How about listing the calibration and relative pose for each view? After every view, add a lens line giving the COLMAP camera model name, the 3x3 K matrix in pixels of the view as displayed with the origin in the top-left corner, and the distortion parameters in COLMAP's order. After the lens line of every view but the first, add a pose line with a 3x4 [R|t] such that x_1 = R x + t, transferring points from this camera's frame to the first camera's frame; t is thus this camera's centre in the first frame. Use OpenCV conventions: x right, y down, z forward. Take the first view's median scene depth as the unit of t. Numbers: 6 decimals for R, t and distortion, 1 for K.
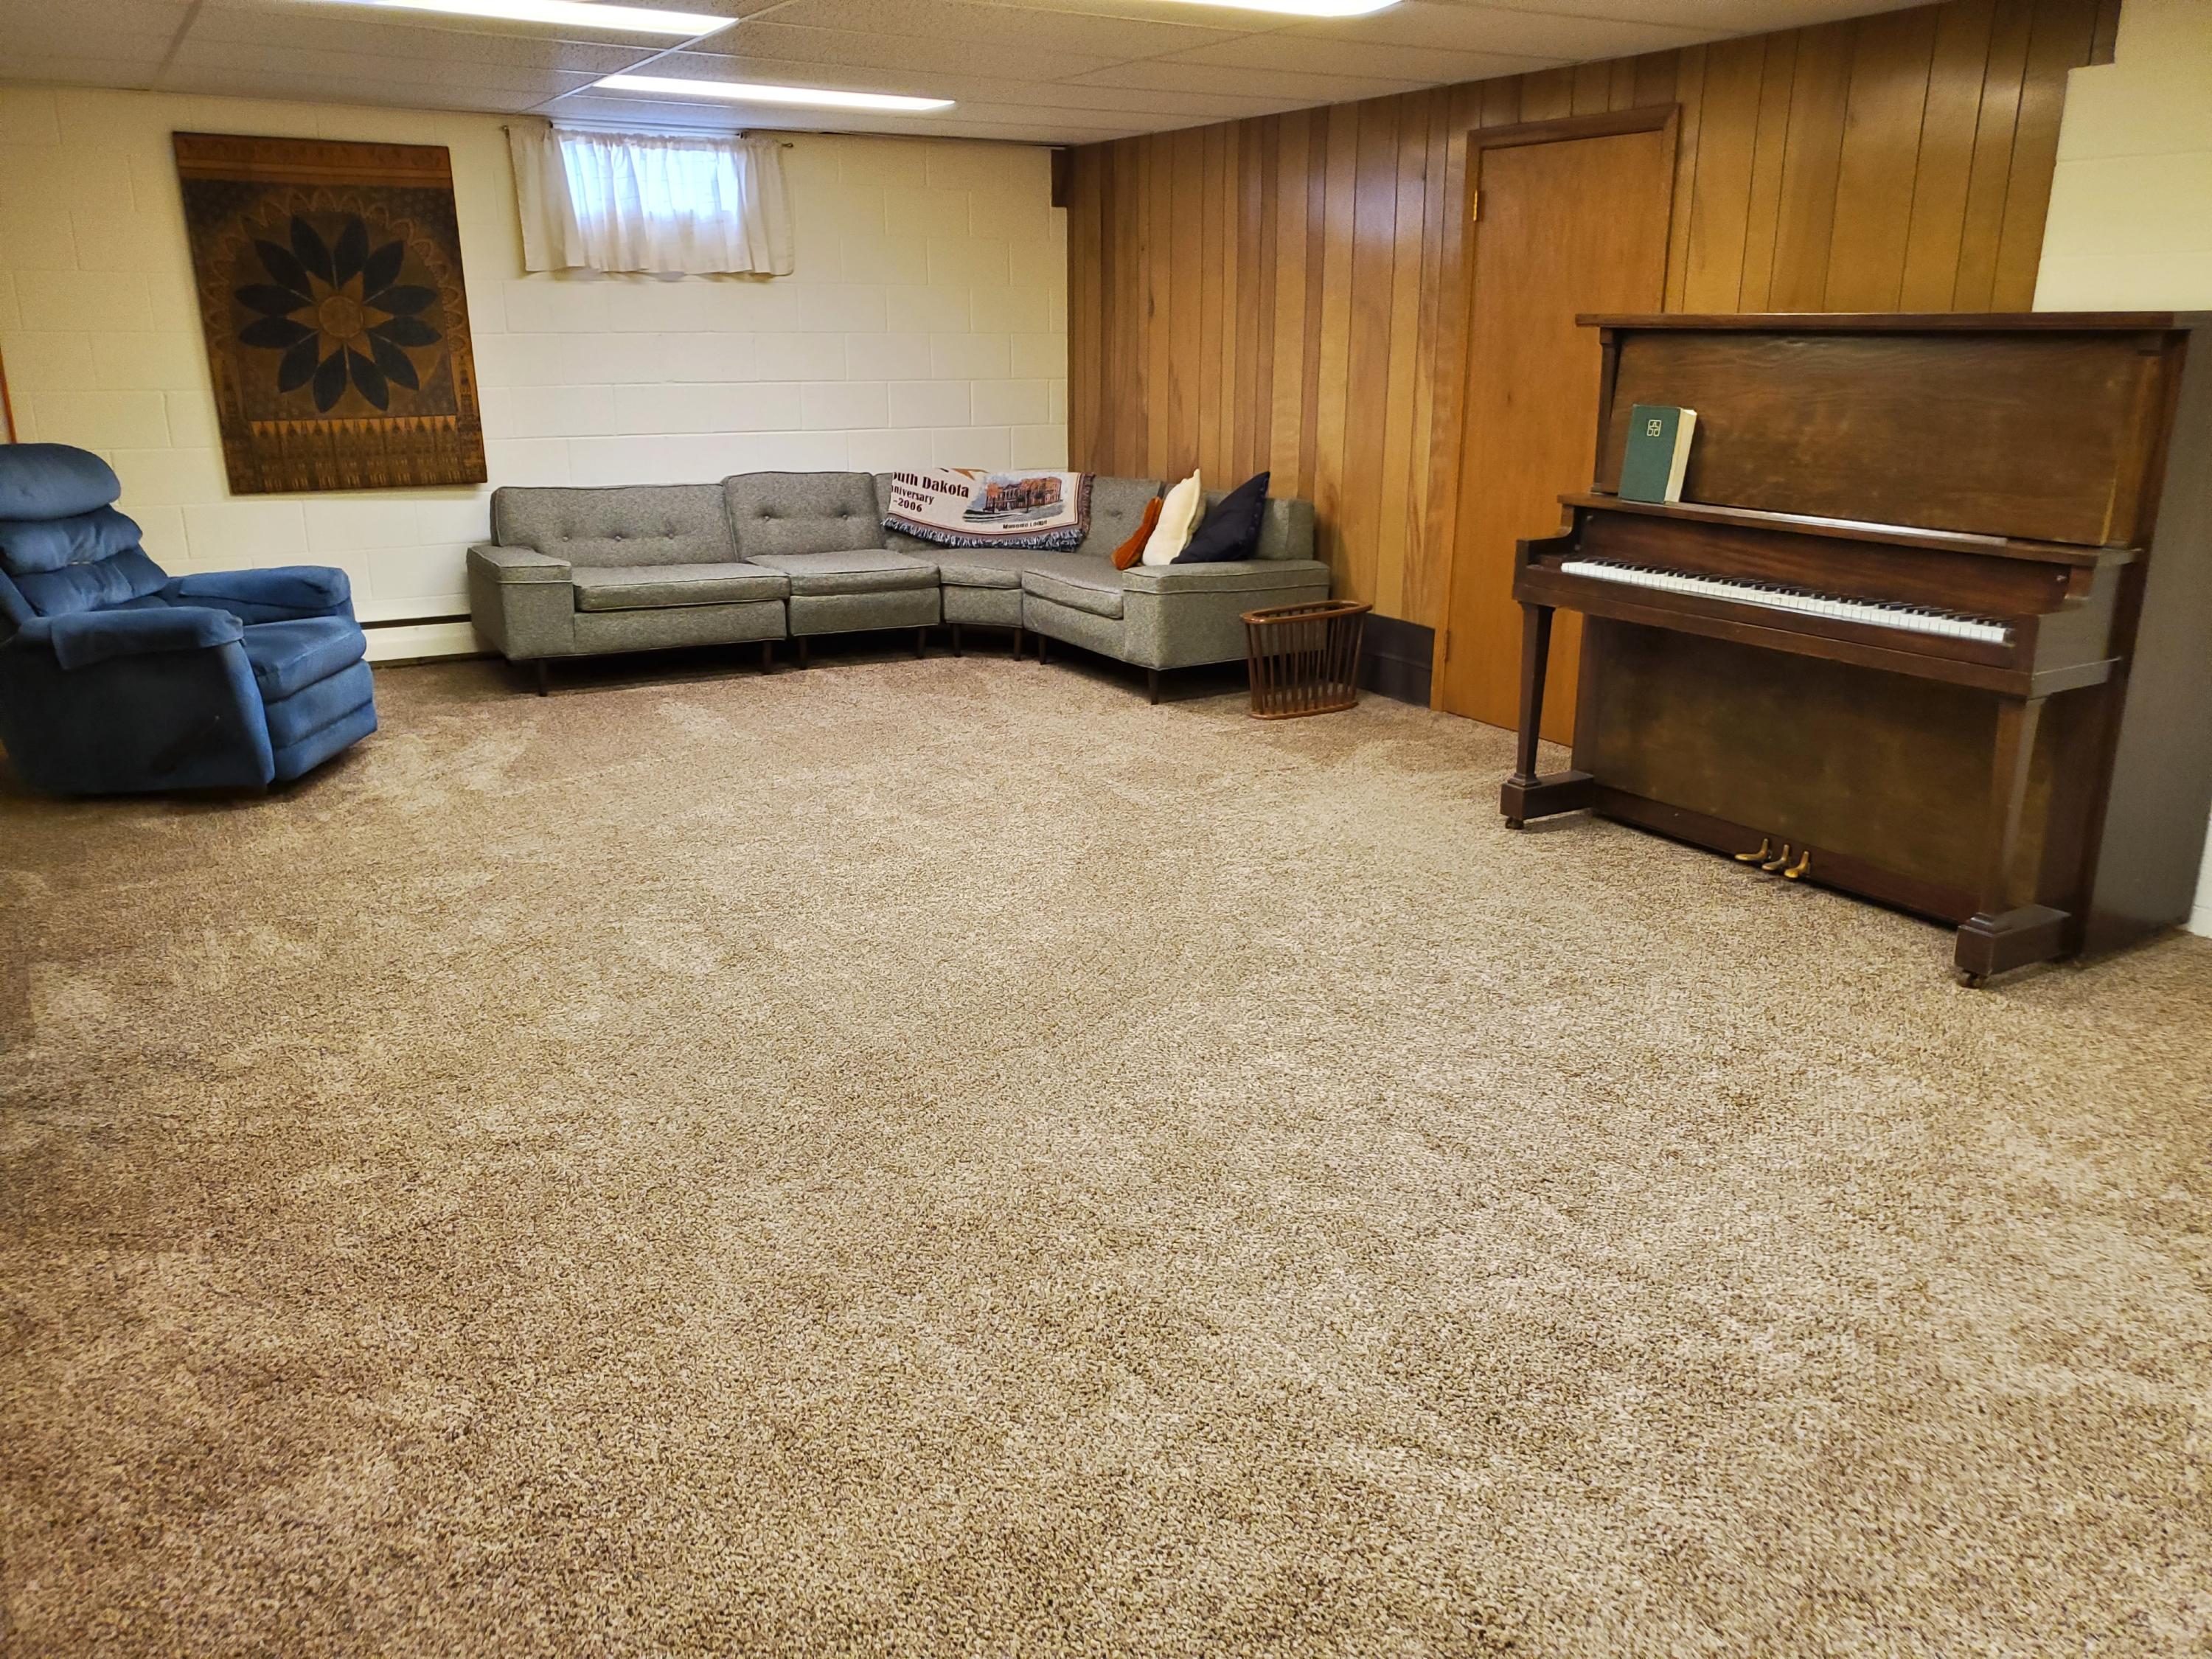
lens RADIAL K [[1689.4, 0, 1110.4], [0, 1689.4, 834.3], [0, 0, 1]] dist [0.000244, 0.016466]
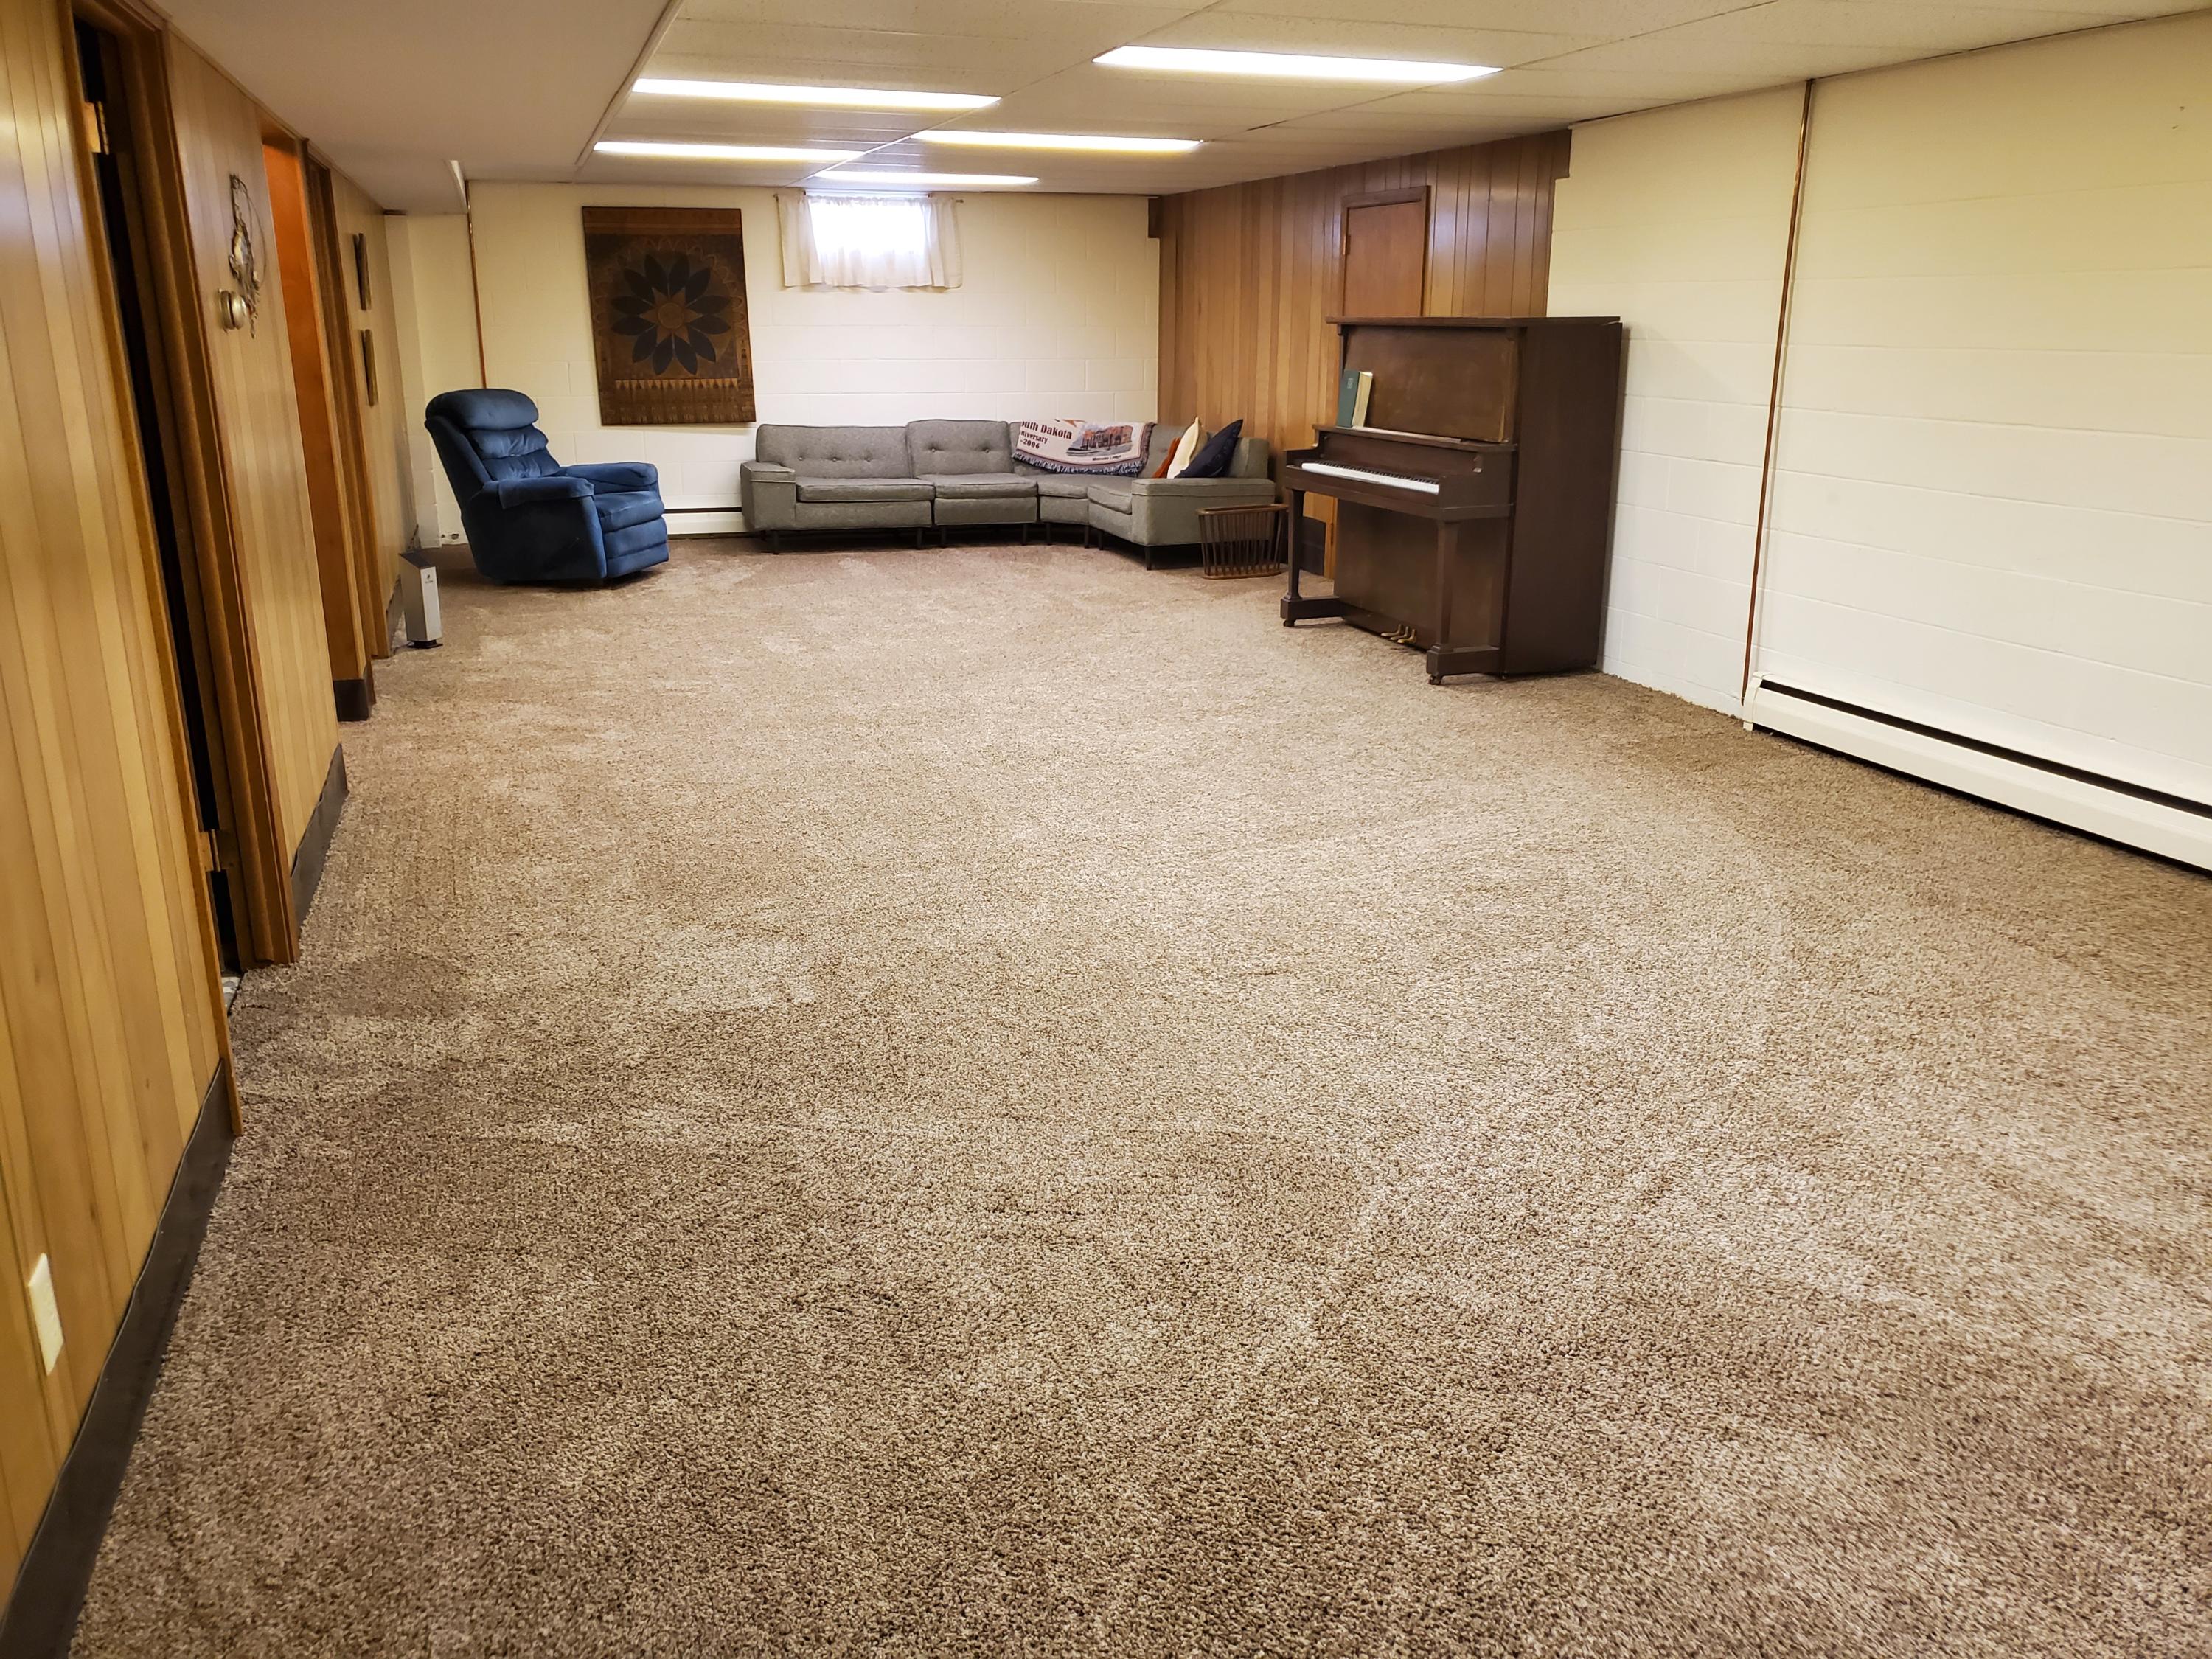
lens RADIAL K [[1689.4, 0, 1105.3], [0, 1689.4, 821.8], [0, 0, 1]] dist [0.000244, 0.016466]
pose [[0.977192, 0.061503, -0.203255, 0.301116], [-0.062017, 0.998068, 0.003847, 0.140999], [0.203099, 0.008846, 0.979118, -0.480323]]
